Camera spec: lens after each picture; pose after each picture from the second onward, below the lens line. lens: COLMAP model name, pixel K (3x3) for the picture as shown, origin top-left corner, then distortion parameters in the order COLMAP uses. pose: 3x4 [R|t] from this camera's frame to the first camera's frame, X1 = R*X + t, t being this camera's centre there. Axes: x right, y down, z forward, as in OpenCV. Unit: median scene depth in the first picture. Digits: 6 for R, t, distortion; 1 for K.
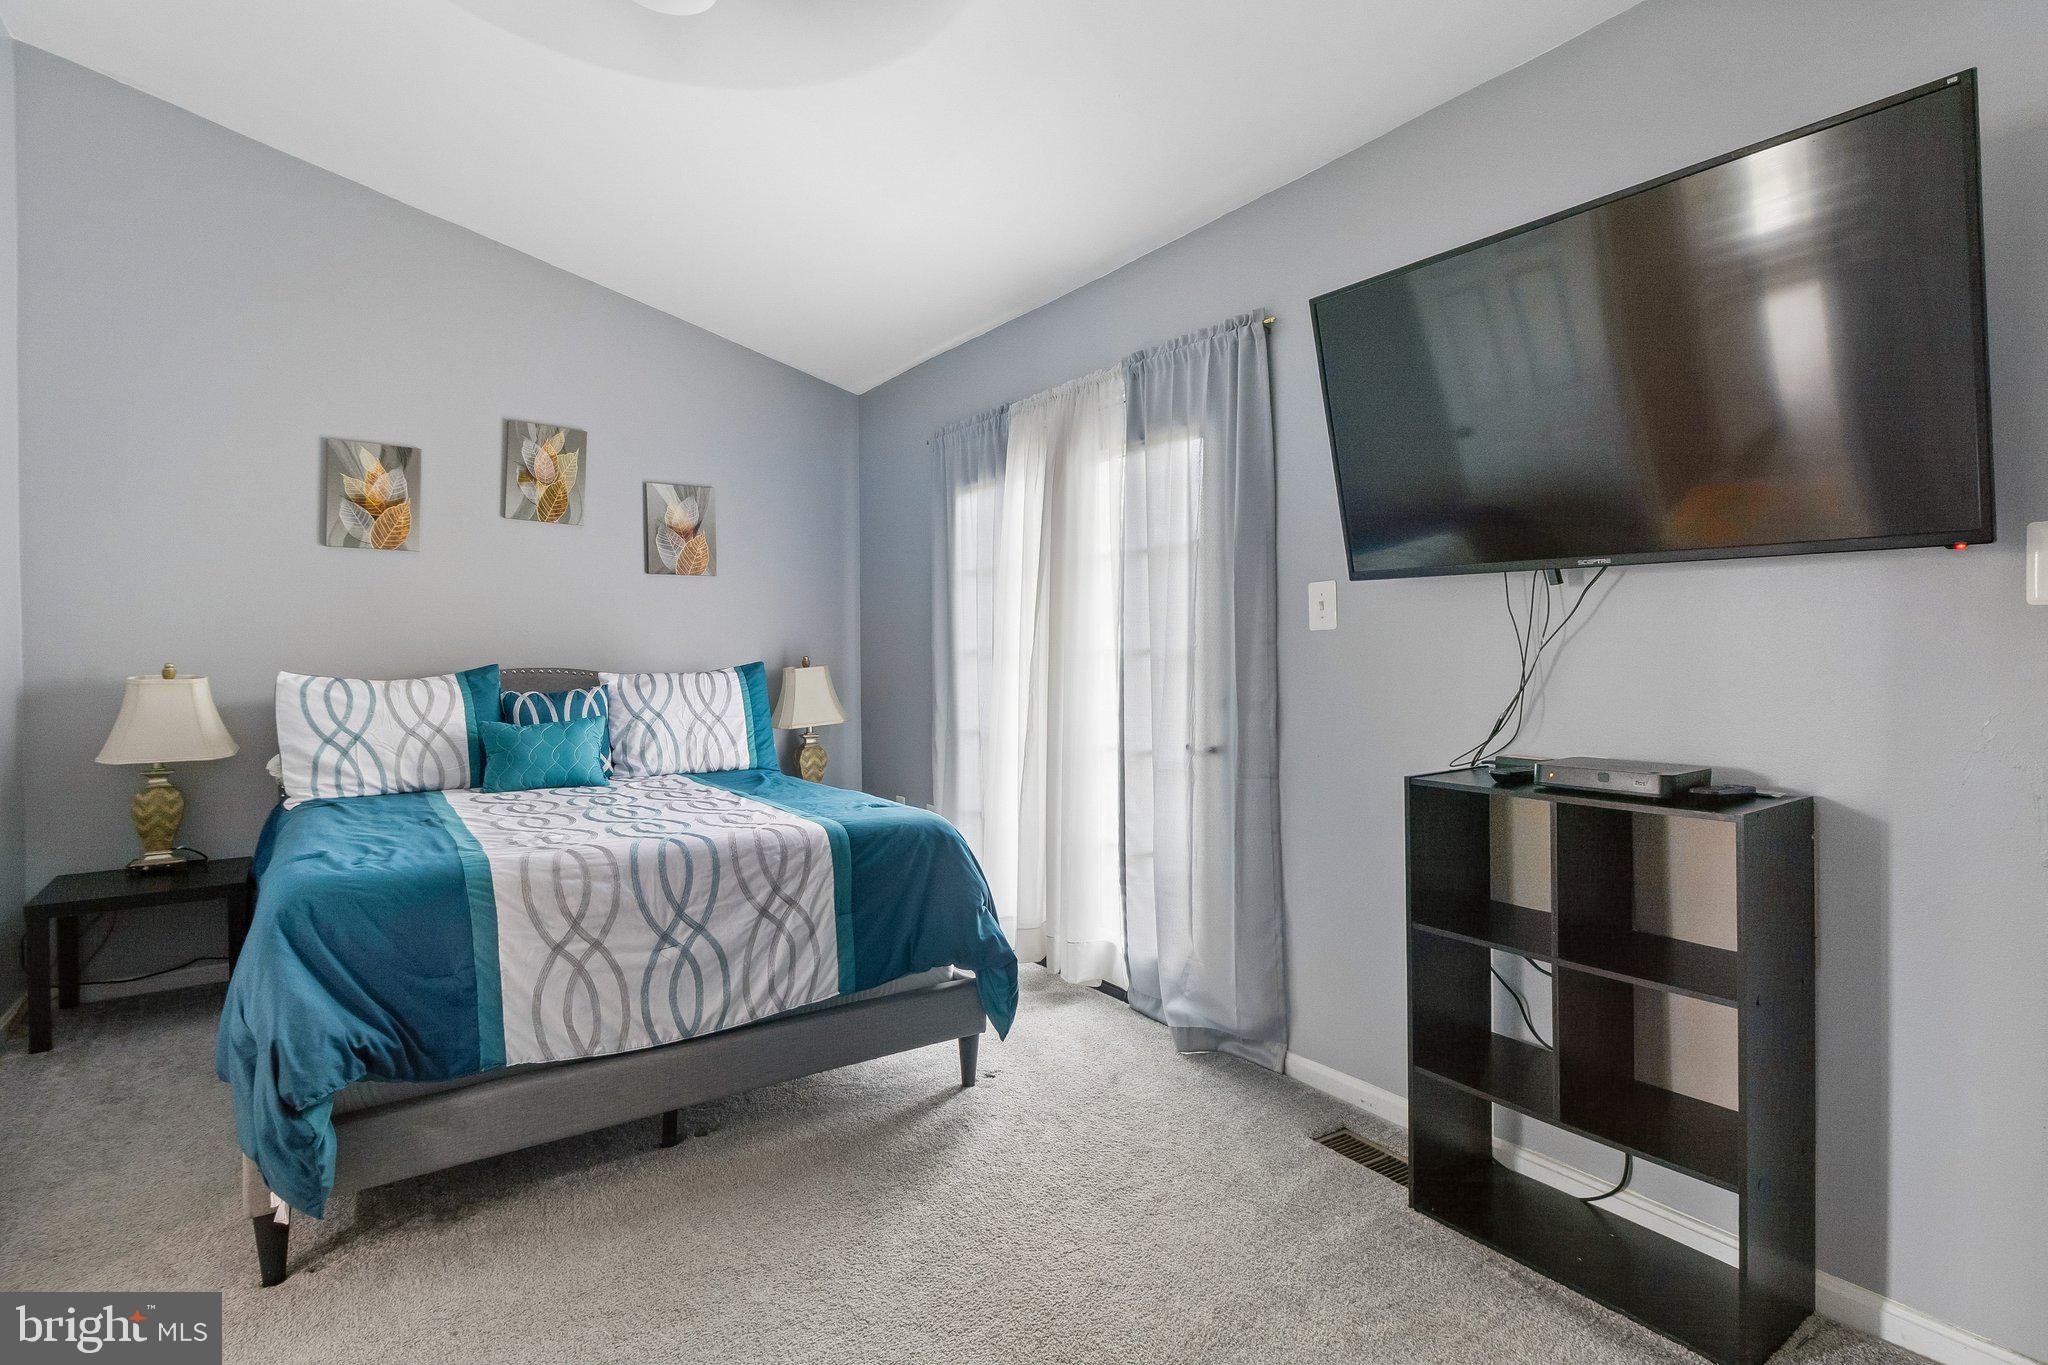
lens RADIAL K [[993.1, 0, 1032.7], [0, 993.1, 680.5], [0, 0, 1]] dist [-0.001588, 0.000112]
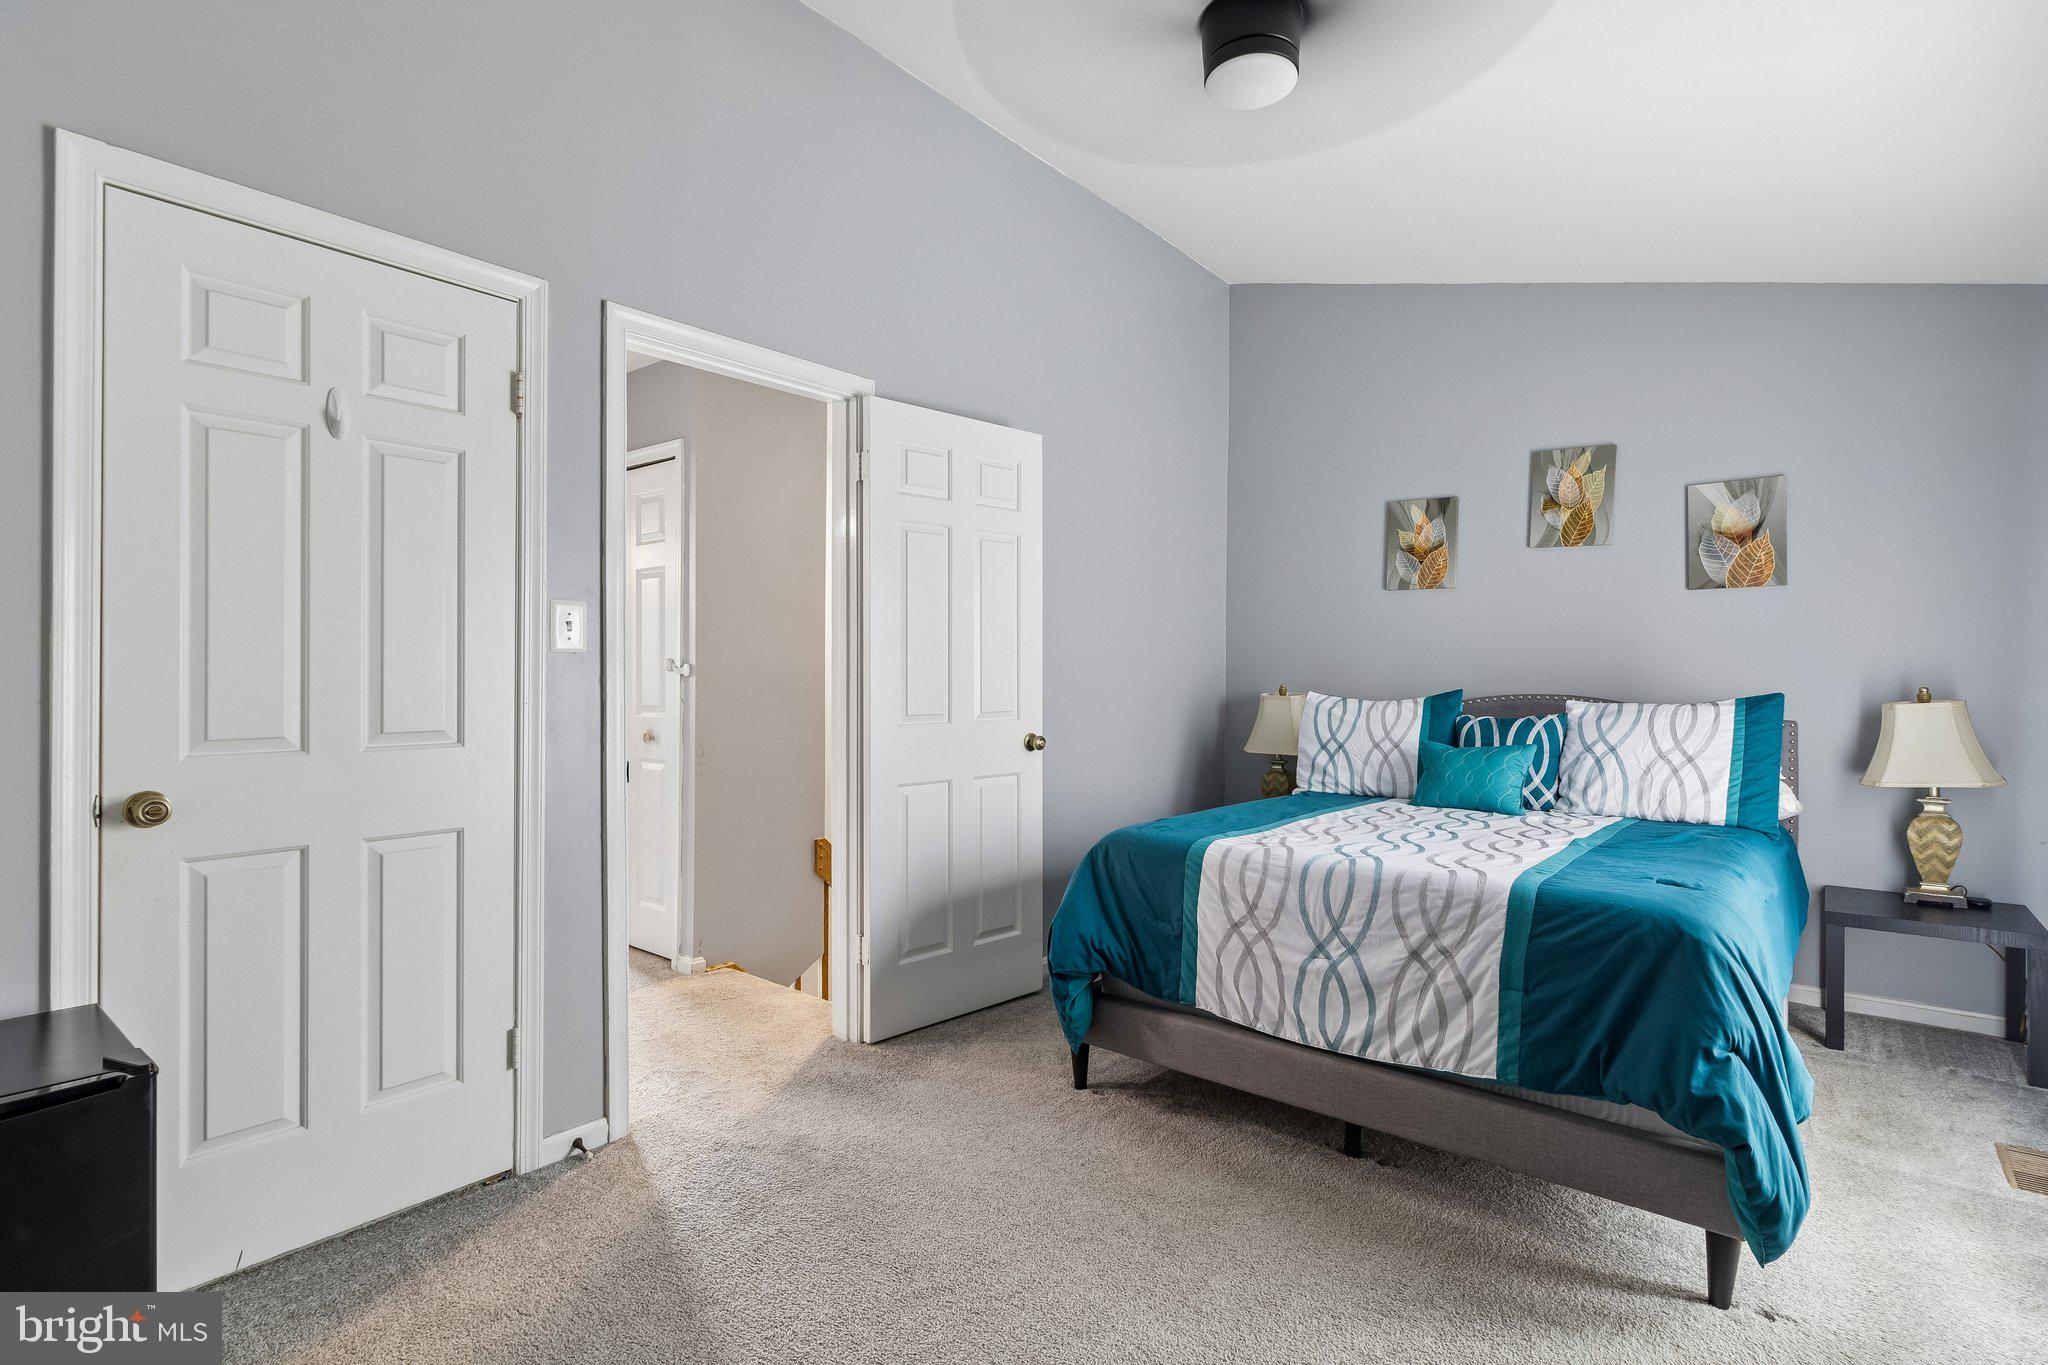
lens RADIAL K [[993.1, 0, 1032.7], [0, 993.1, 680.5], [0, 0, 1]] dist [-0.001588, 0.000112]
pose [[0.278235, 0.010199, -0.960459, 0.393205], [-0.033438, 0.999440, 0.000927, -0.012452], [0.959931, 0.031858, 0.278420, 0.278714]]
